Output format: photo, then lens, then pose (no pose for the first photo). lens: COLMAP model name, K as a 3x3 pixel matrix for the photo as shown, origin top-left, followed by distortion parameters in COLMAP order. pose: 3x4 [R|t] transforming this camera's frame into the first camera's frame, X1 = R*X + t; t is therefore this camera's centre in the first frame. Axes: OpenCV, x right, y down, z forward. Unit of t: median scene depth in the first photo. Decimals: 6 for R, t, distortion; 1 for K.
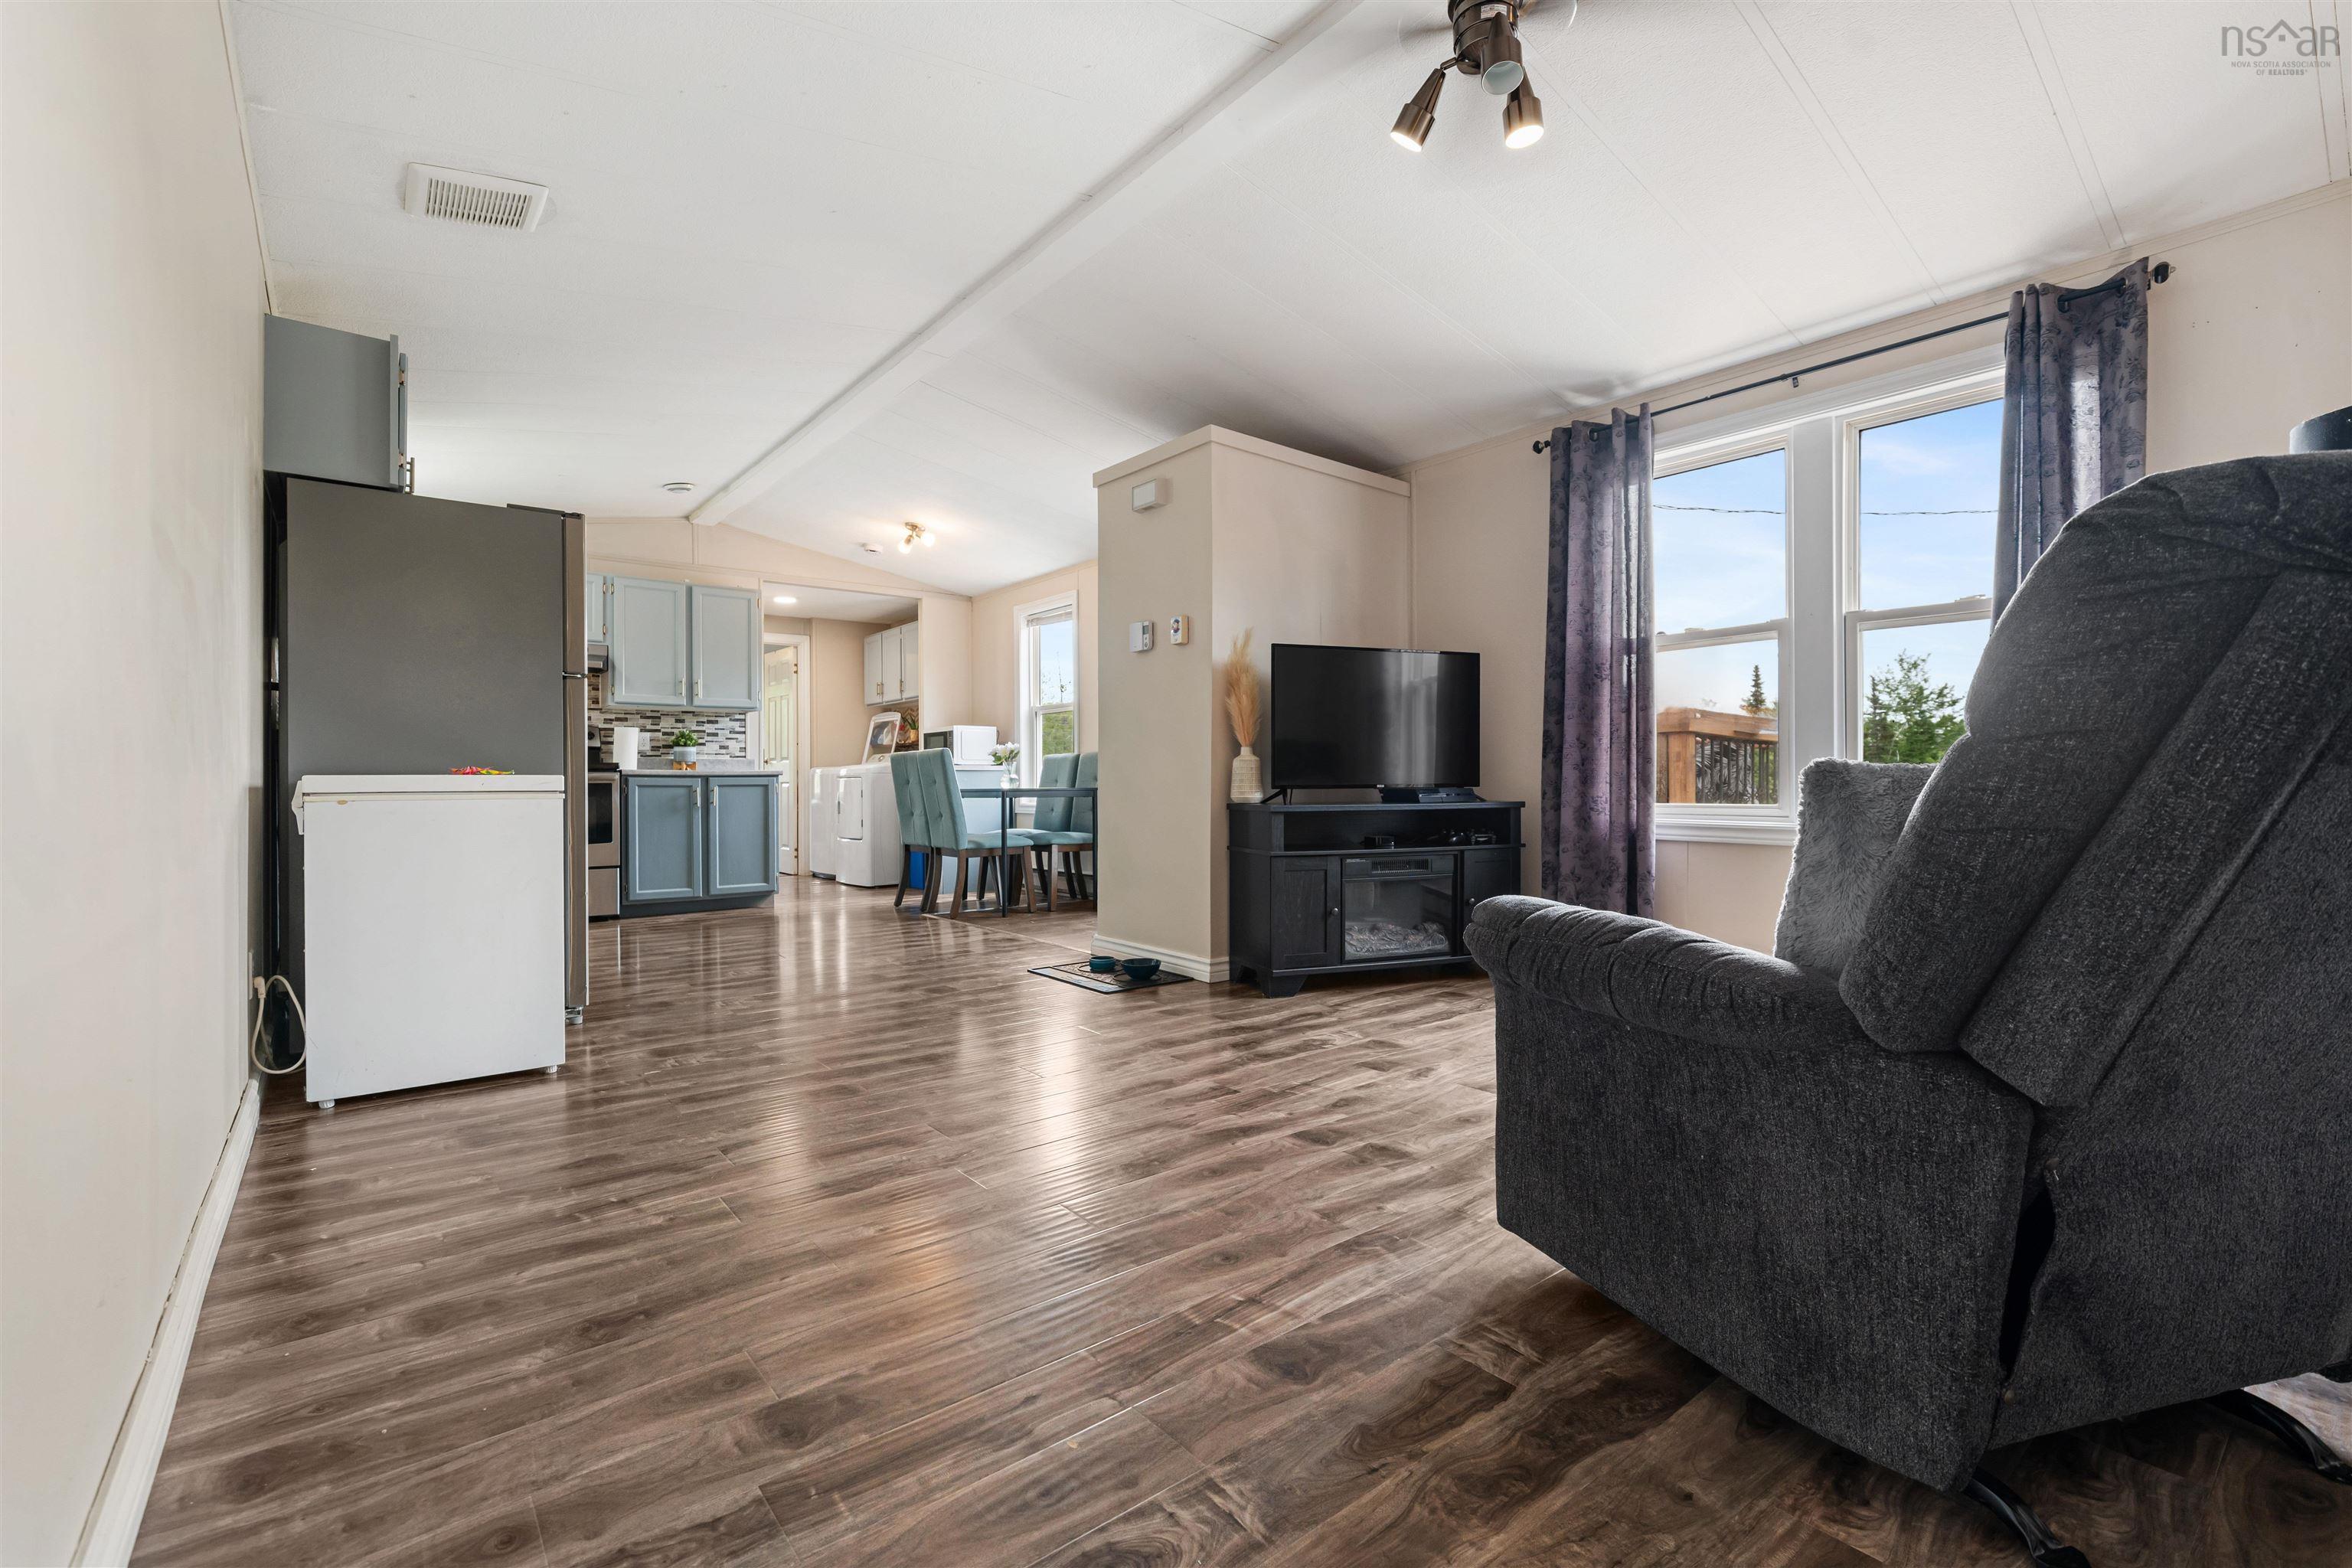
lens RADIAL K [[999.0, 0, 1176.0], [0, 999.0, 784.0], [0, 0, 1]] dist [-0.002058, -0.000077]
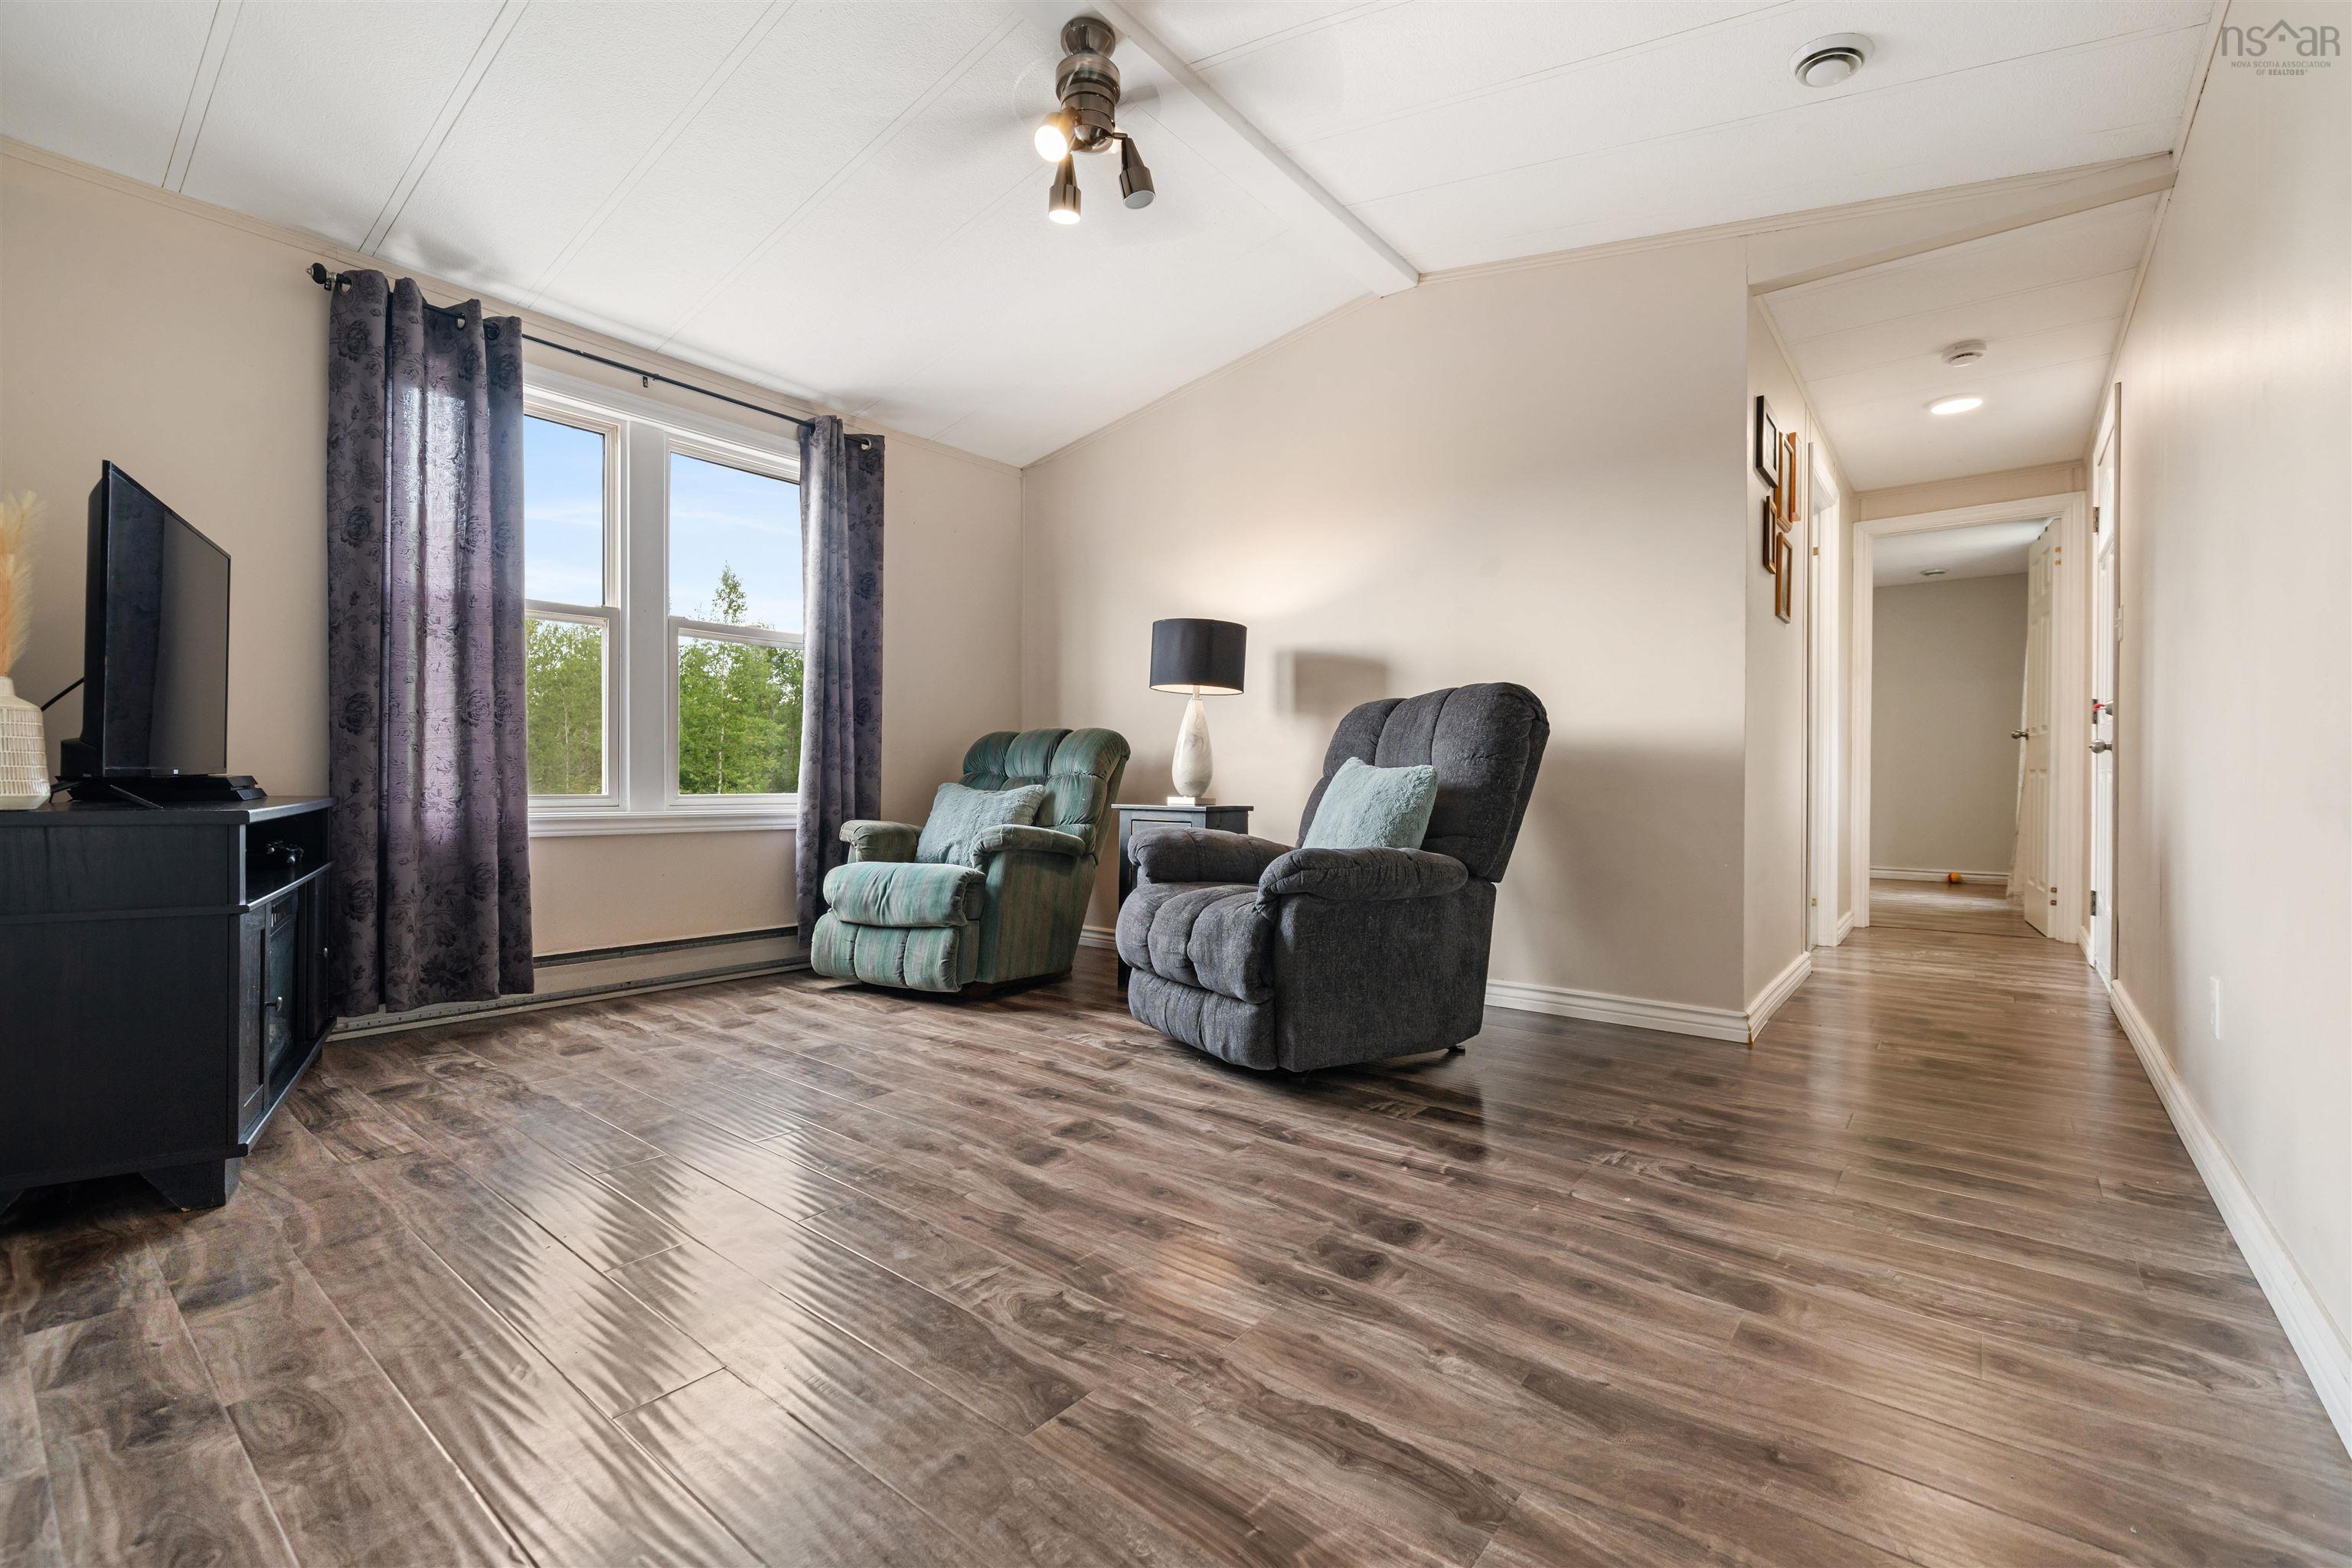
lens RADIAL K [[999.0, 0, 1176.0], [0, 999.0, 784.0], [0, 0, 1]] dist [-0.002058, -0.000077]
pose [[-0.200538, -0.002790, 0.979682, -0.873373], [-0.004744, 0.999987, 0.001877, 0.009757], [-0.979675, -0.004272, -0.200548, 1.180946]]
